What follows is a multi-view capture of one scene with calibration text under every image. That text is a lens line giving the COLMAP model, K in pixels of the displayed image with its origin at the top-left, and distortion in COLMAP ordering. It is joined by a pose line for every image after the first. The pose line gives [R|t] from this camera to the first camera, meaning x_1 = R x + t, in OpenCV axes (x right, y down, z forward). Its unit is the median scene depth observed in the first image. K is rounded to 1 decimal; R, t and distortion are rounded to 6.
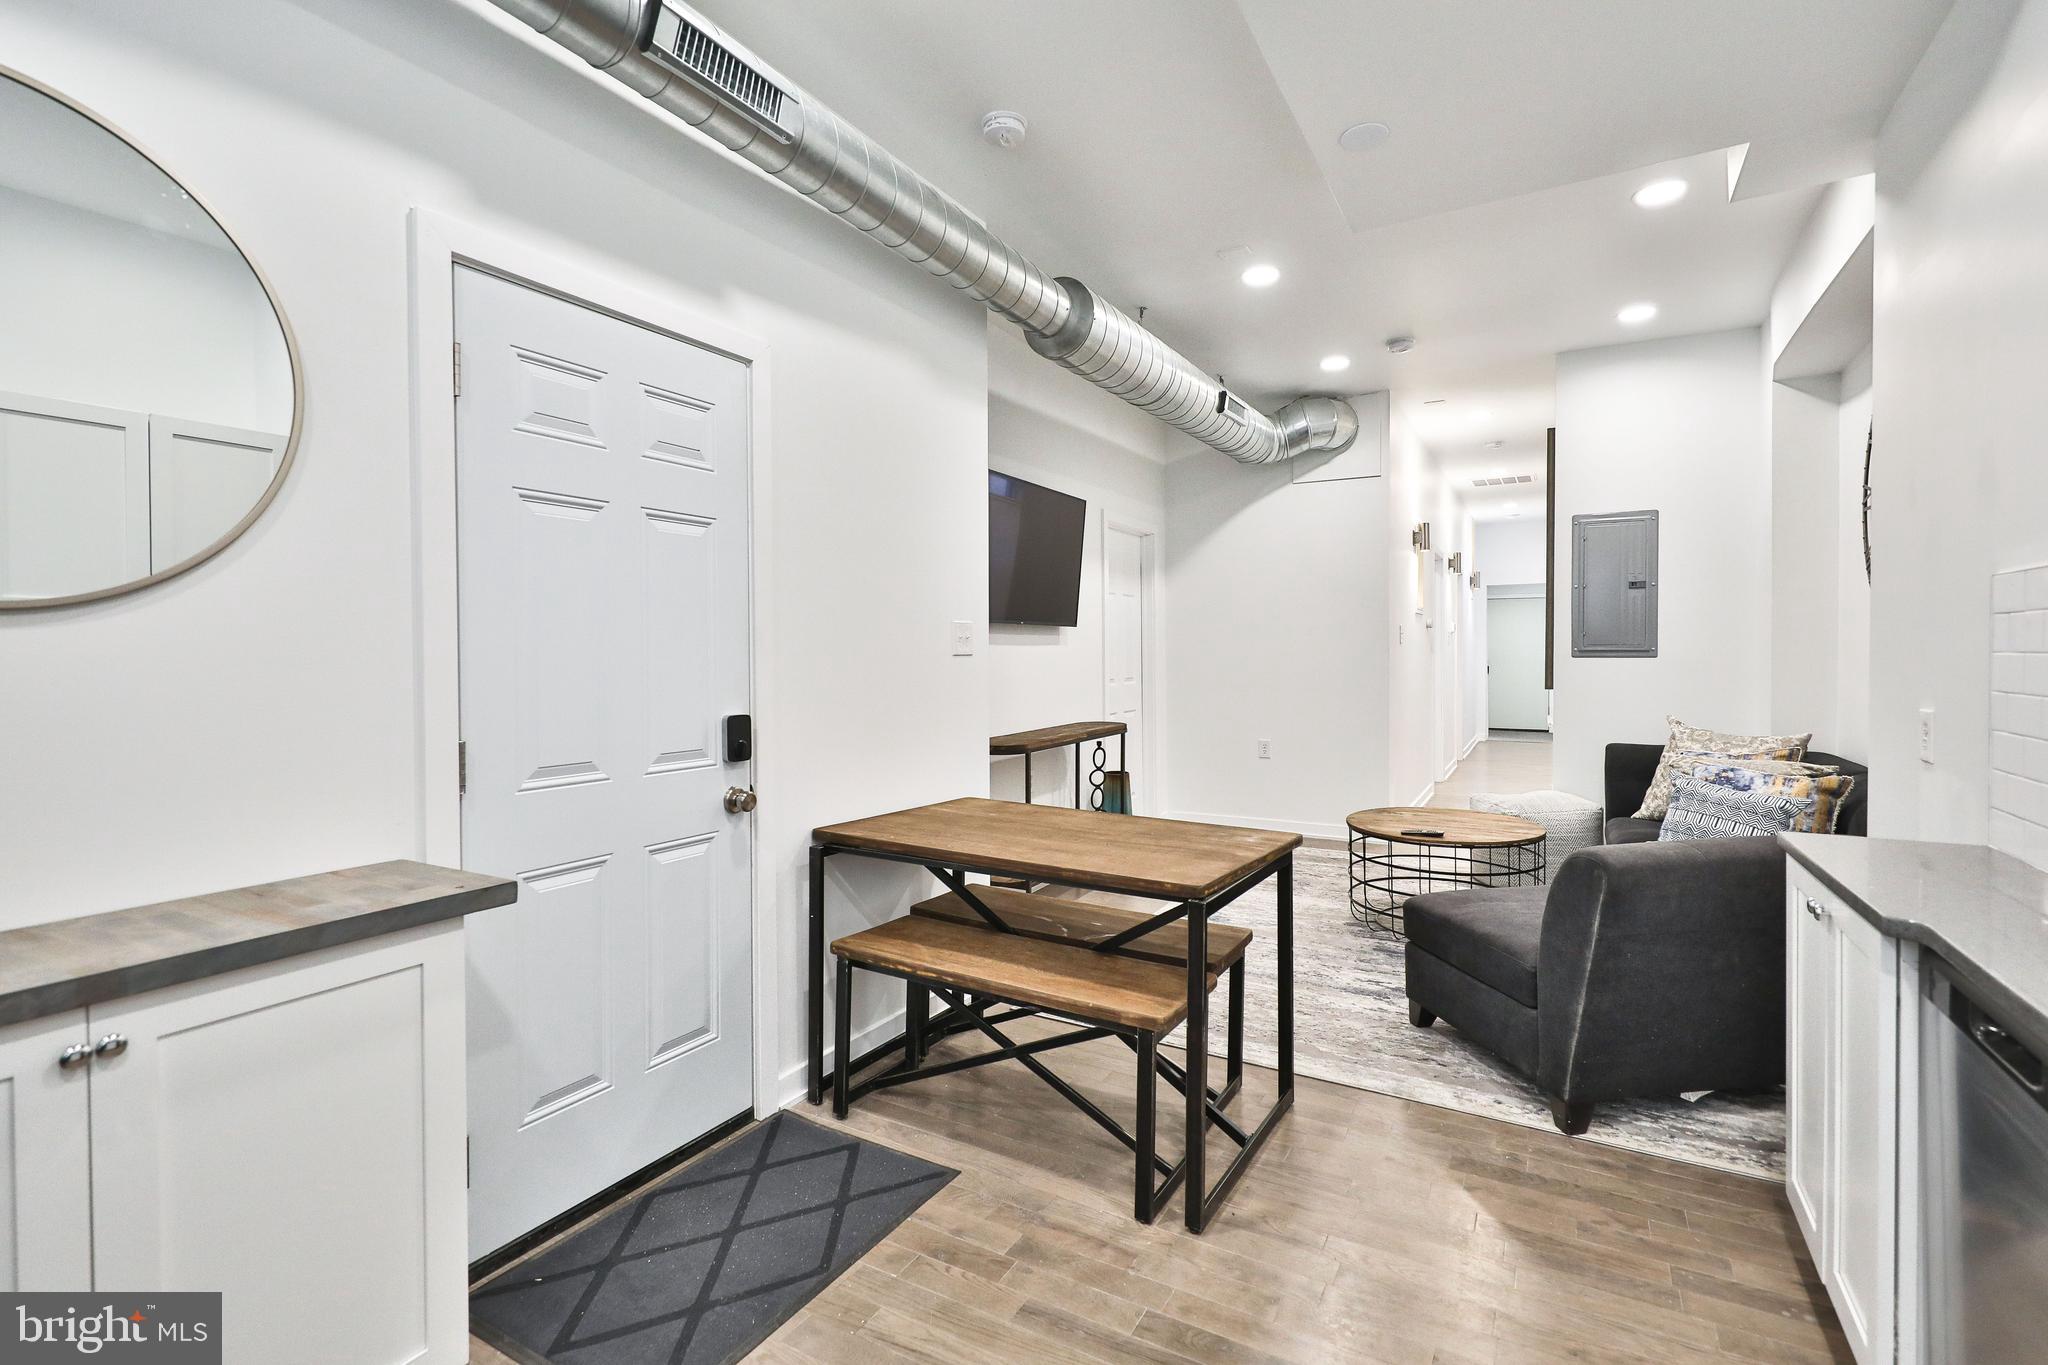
lens RADIAL K [[921.9, 0, 1022.2], [0, 921.9, 667.1], [0, 0, 1]] dist [-0.002492, -0.002997]
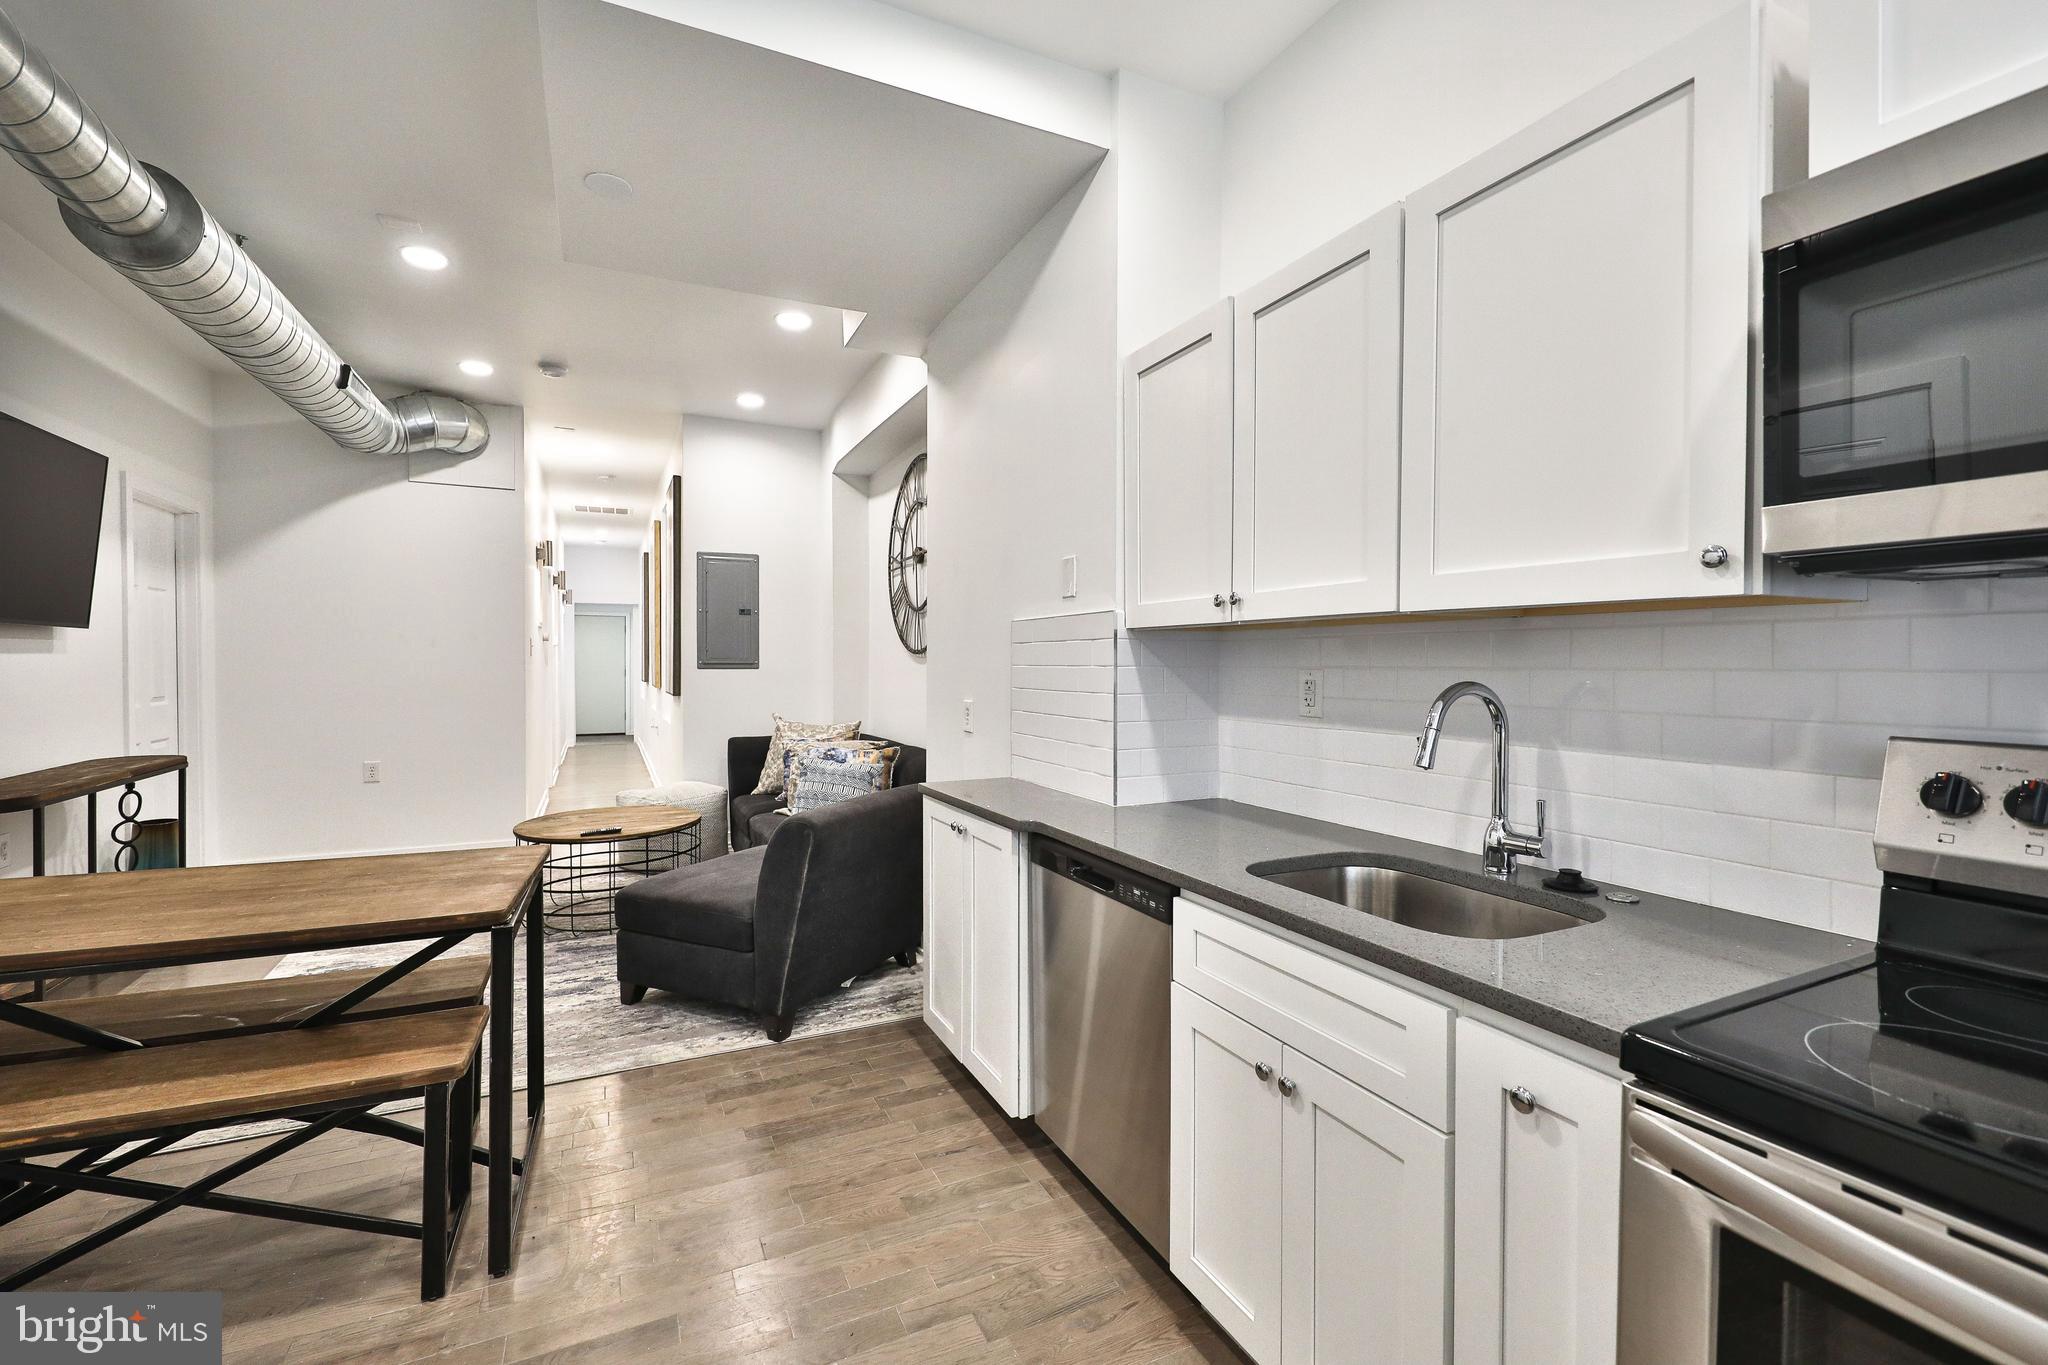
lens RADIAL K [[856.4, 0, 1019.8], [0, 856.4, 670.8], [0, 0, 1]] dist [-0.019109, -0.001568]
pose [[0.555832, -0.003867, 0.831286, -0.133142], [0.011072, 0.999935, -0.002751, -0.000451], [-0.831221, 0.010733, 0.555839, 0.038181]]
